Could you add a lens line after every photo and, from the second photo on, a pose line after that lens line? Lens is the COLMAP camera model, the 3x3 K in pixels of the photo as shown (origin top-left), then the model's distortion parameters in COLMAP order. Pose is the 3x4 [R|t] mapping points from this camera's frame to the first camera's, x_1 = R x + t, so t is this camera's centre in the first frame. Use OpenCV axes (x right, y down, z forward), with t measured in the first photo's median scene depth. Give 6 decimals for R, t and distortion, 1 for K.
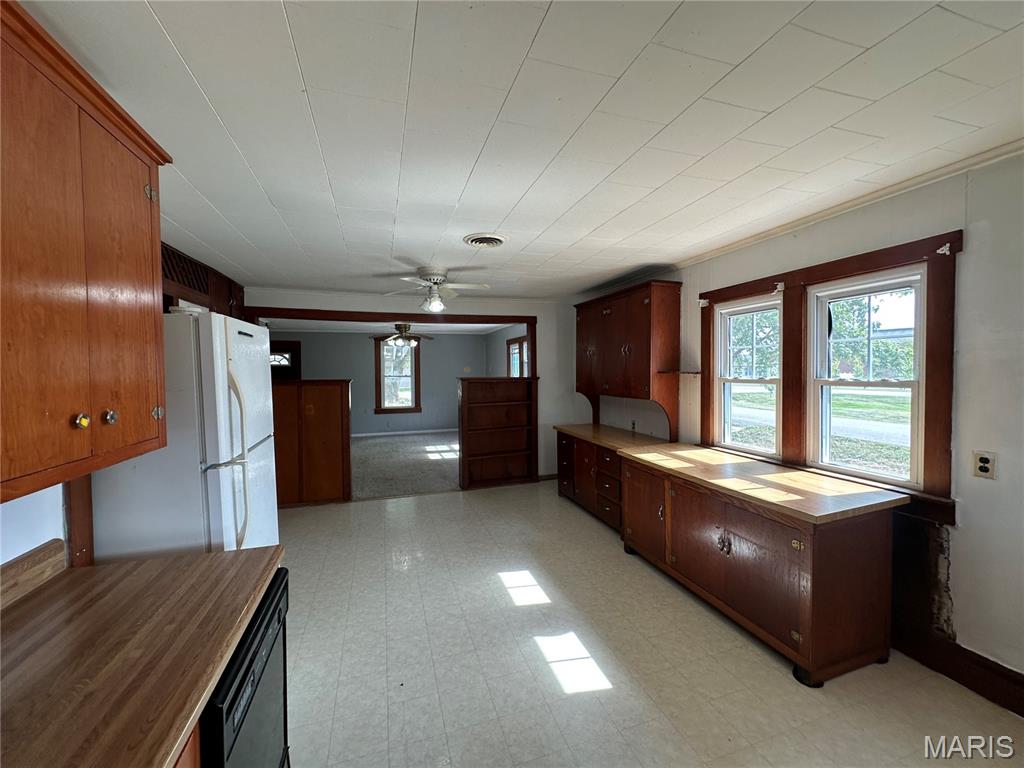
lens RADIAL K [[410.1, 0, 512.0], [0, 410.1, 384.0], [0, 0, 1]] dist [-0.001108, 0.000210]
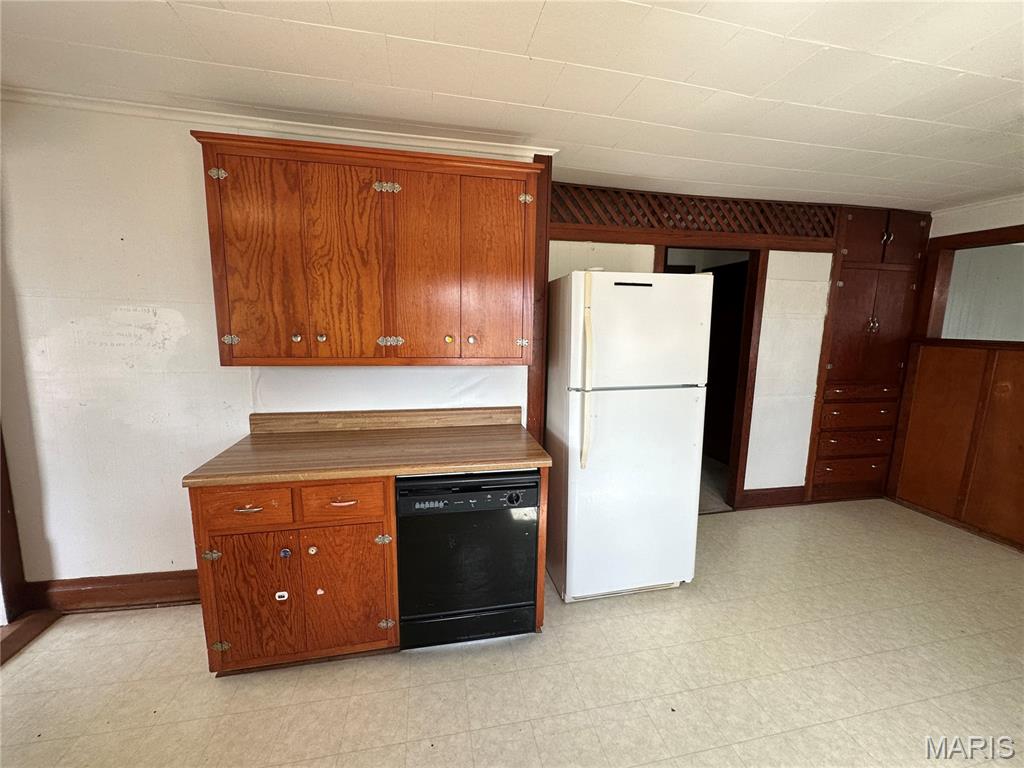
lens RADIAL K [[410.1, 0, 512.0], [0, 410.1, 384.0], [0, 0, 1]] dist [-0.001108, 0.000210]
pose [[-0.108490, 0.151641, -0.982464, 0.366659], [-0.050612, 0.986173, 0.157802, -0.010083], [0.992808, 0.066845, -0.099315, 0.572015]]
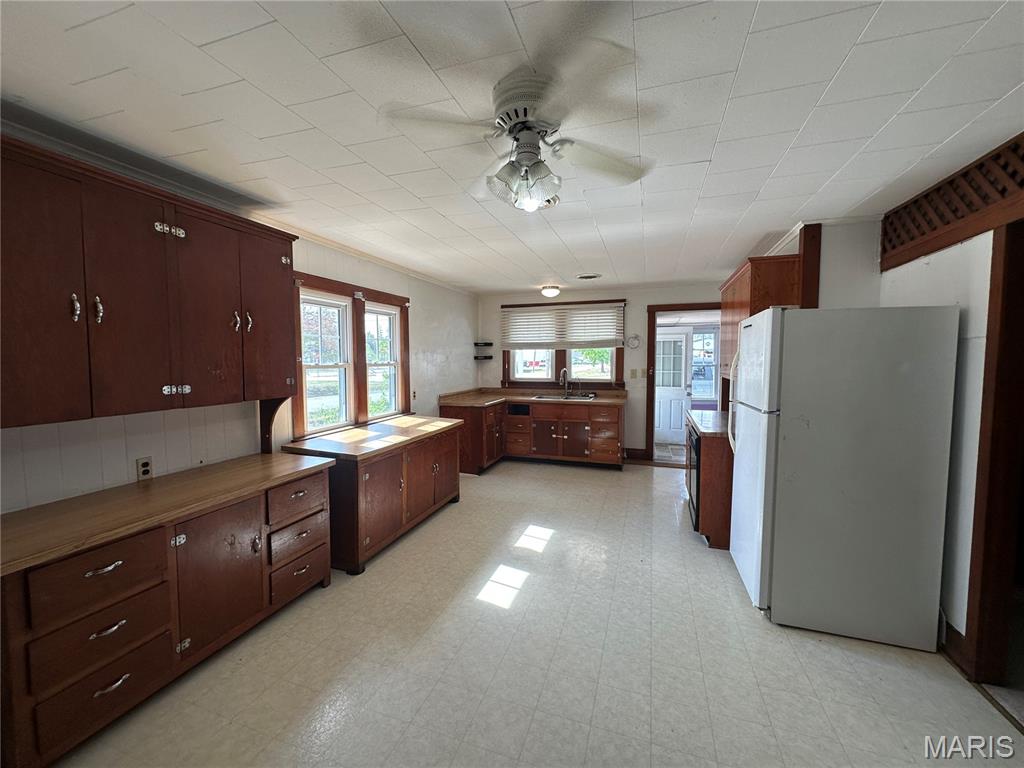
lens RADIAL K [[410.1, 0, 512.0], [0, 410.1, 384.0], [0, 0, 1]] dist [-0.001108, 0.000210]
pose [[-0.804138, -0.023536, 0.593977, -0.554182], [0.033529, 0.995829, 0.084852, -0.042304], [-0.593497, 0.088148, -0.799995, 1.761680]]
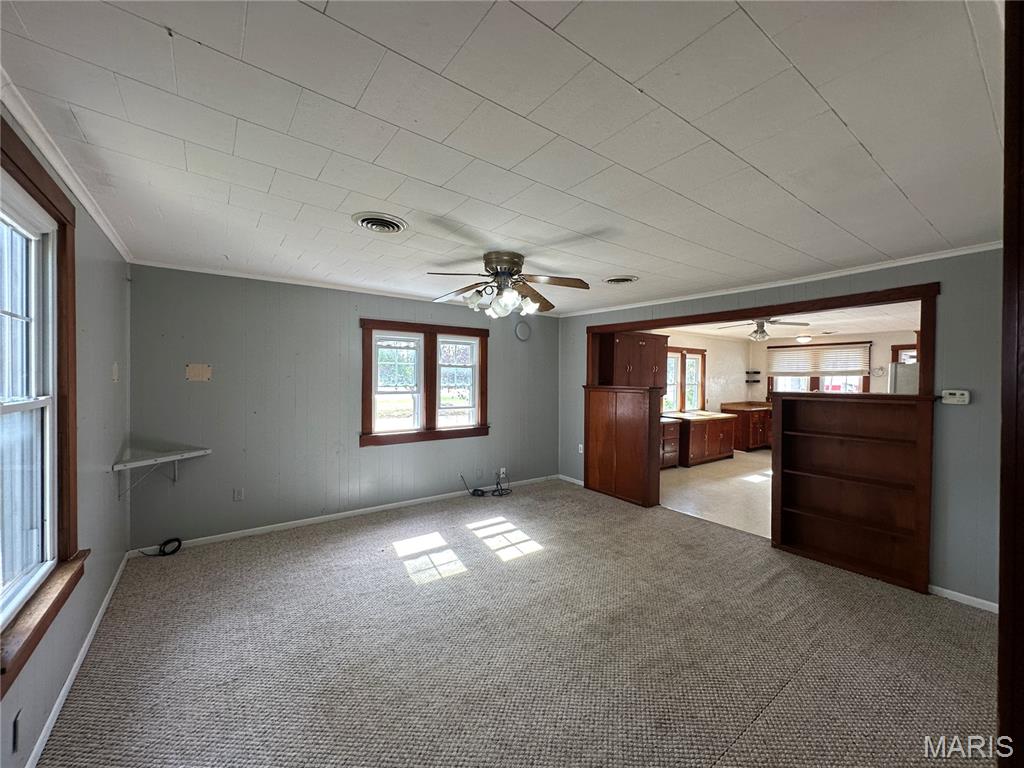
lens RADIAL K [[410.1, 0, 512.0], [0, 410.1, 384.0], [0, 0, 1]] dist [-0.001108, 0.000210]
pose [[-0.312233, -0.005770, 0.949988, -1.706557], [0.025994, 0.999555, 0.014615, -0.081210], [-0.949650, 0.029257, -0.311944, 3.012807]]
